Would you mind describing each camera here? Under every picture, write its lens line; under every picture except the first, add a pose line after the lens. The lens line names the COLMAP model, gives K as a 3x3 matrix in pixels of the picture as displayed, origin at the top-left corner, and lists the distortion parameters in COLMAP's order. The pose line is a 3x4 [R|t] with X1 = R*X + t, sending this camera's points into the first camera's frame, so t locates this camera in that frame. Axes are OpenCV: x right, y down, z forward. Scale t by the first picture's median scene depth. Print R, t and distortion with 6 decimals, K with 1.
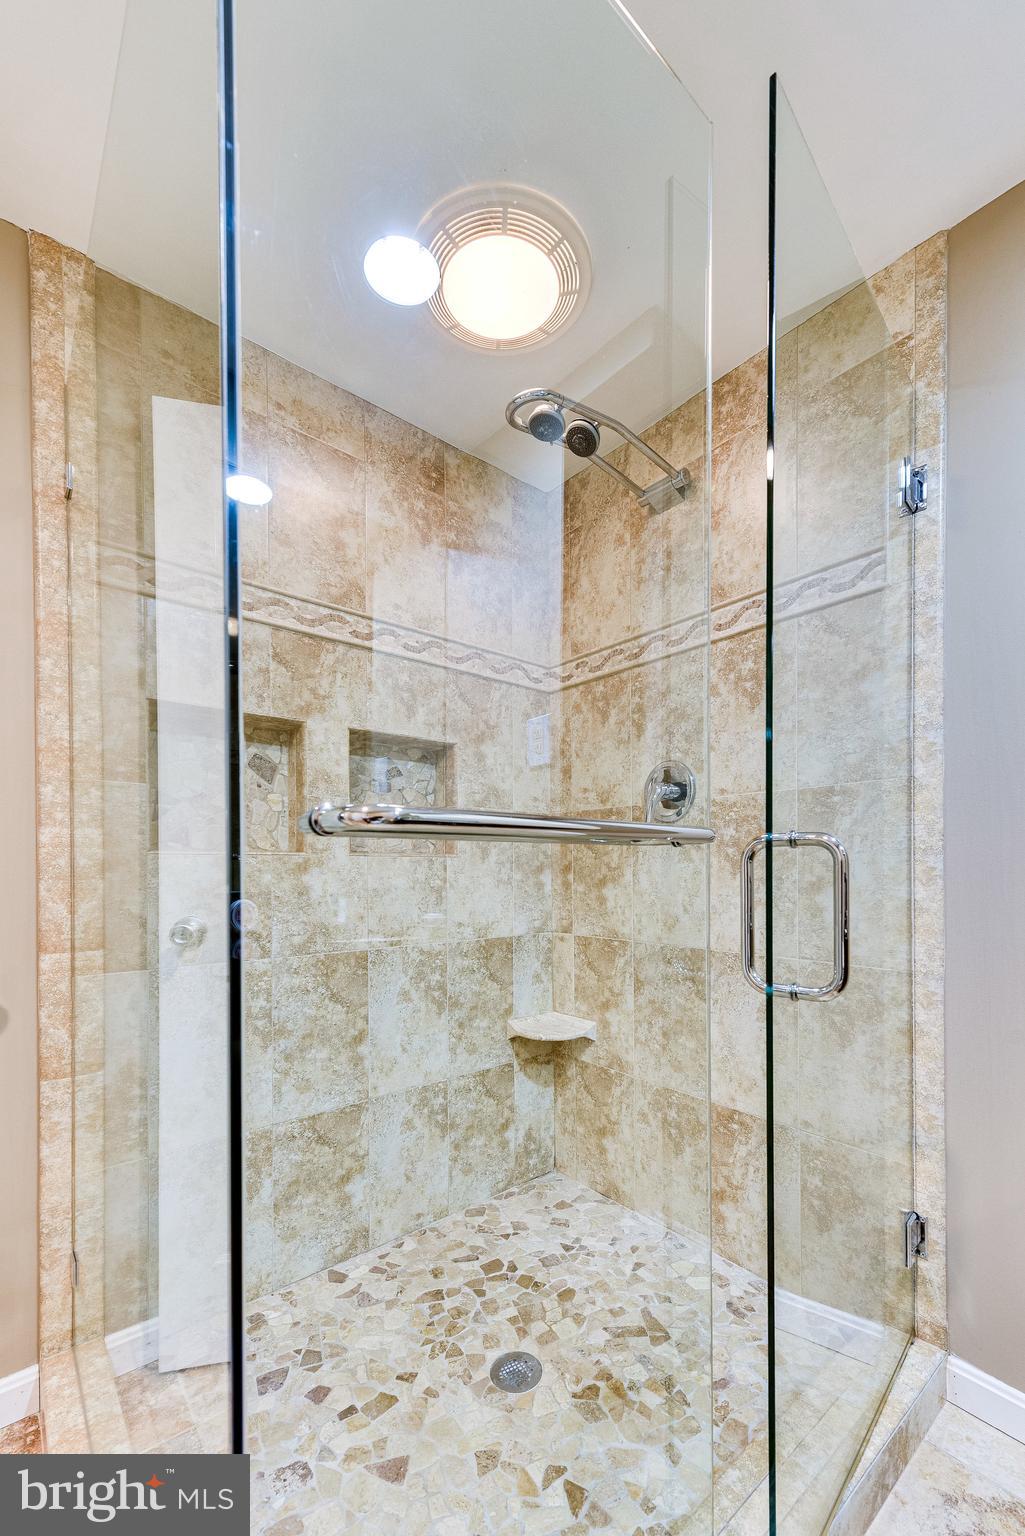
lens RADIAL K [[641.1, 0, 512.7], [0, 641.1, 869.5], [0, 0, 1]] dist [0.016902, -0.009826]
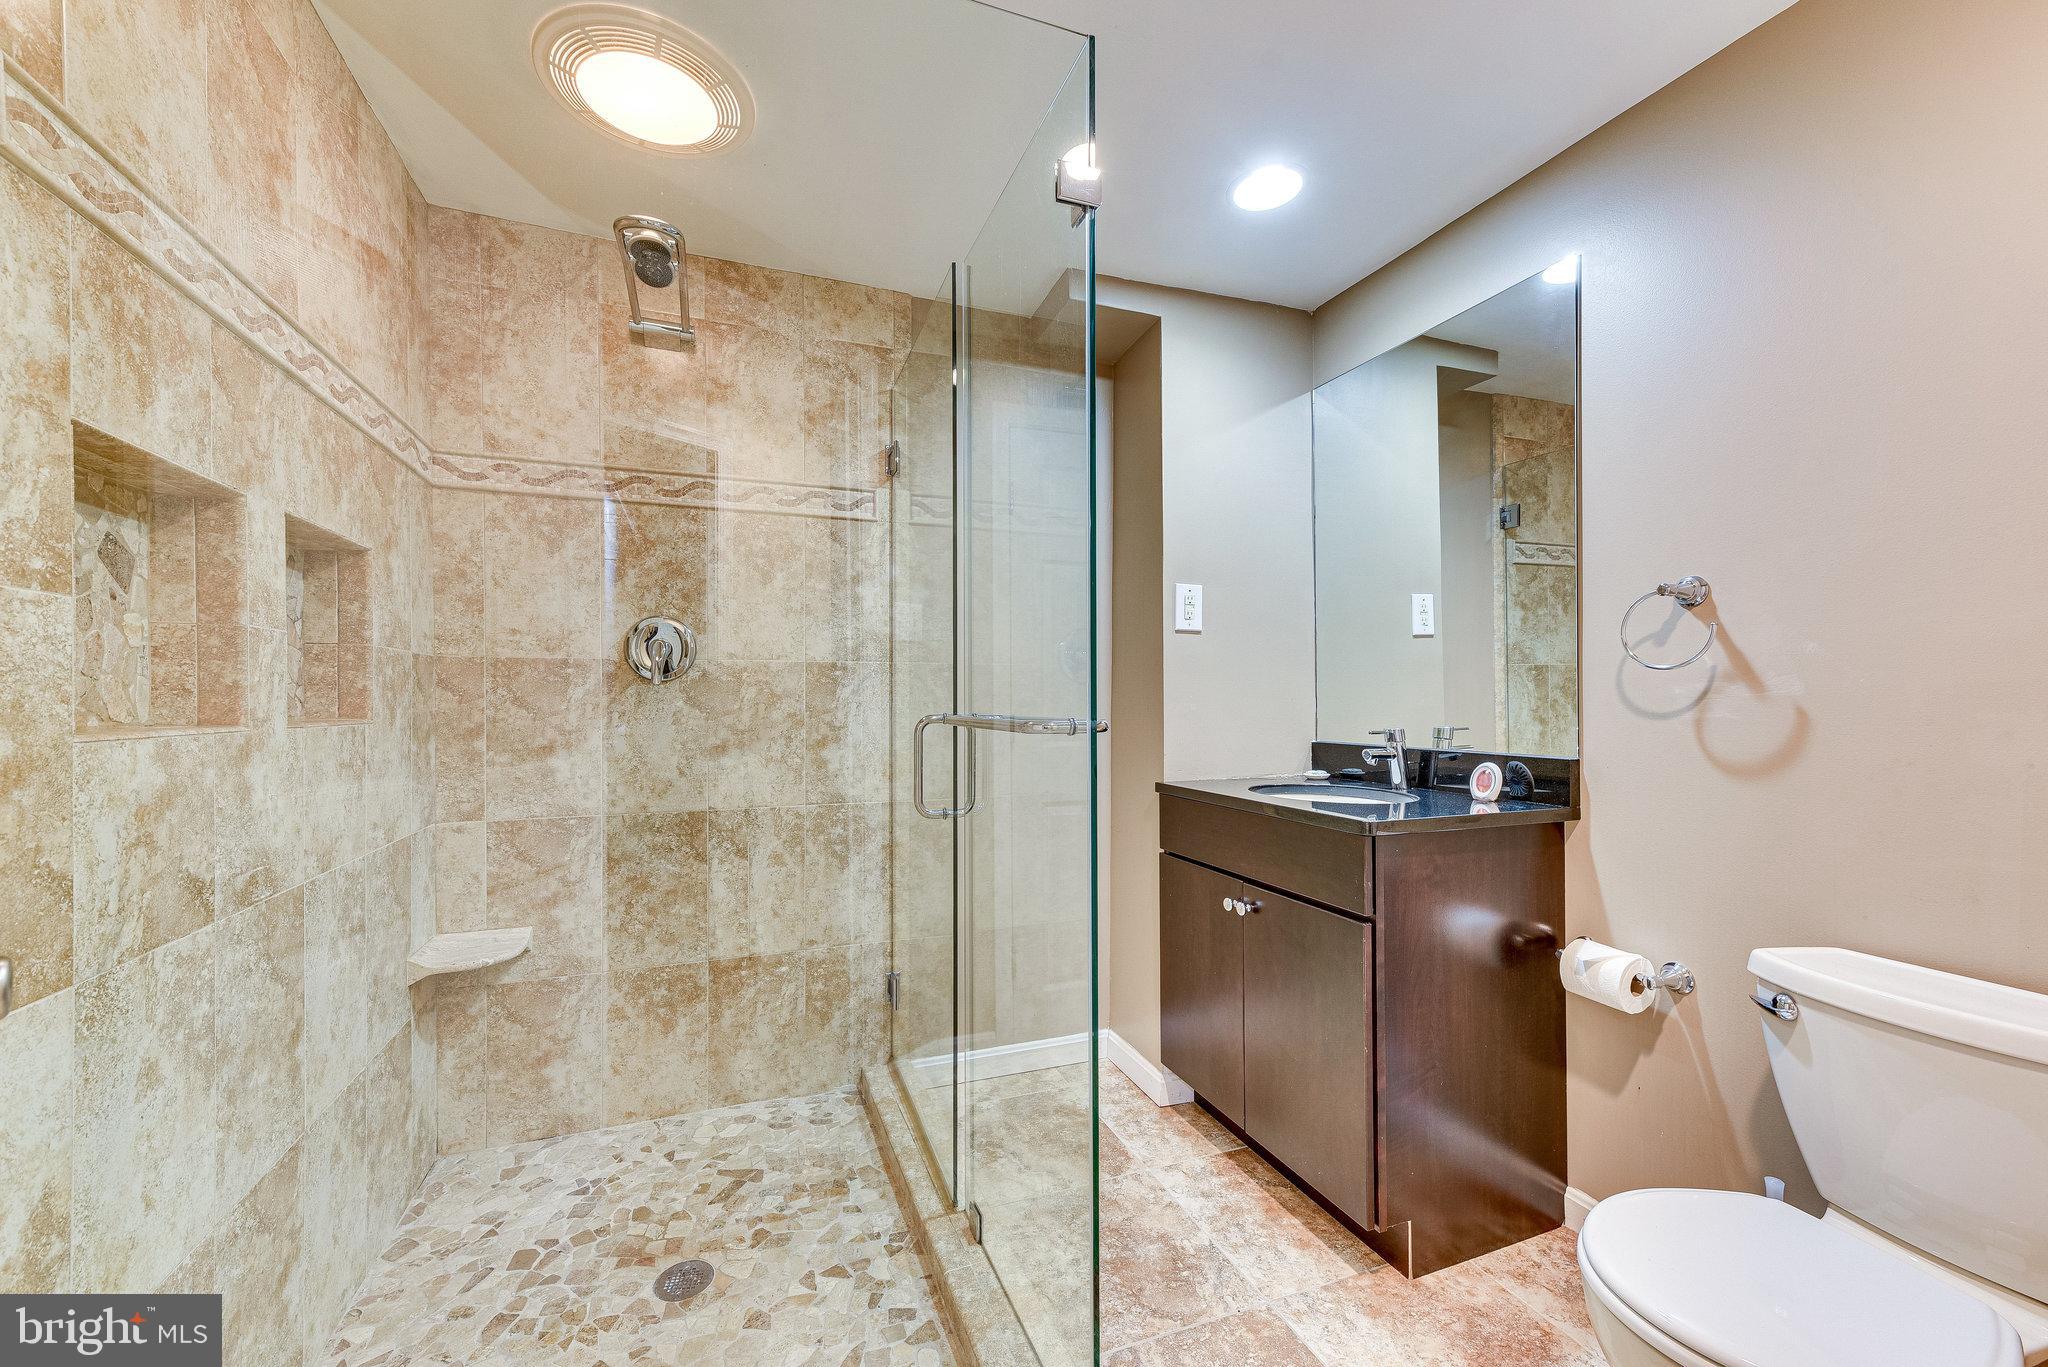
lens RADIAL K [[831.8, 0, 1020.9], [0, 831.8, 694.9], [0, 0, 1]] dist [0.006423, -0.000129]
pose [[0.327543, 0.006502, 0.944814, -0.788096], [0.003519, 0.999961, -0.008101, -0.045207], [-0.944830, 0.005978, 0.327507, 0.112362]]
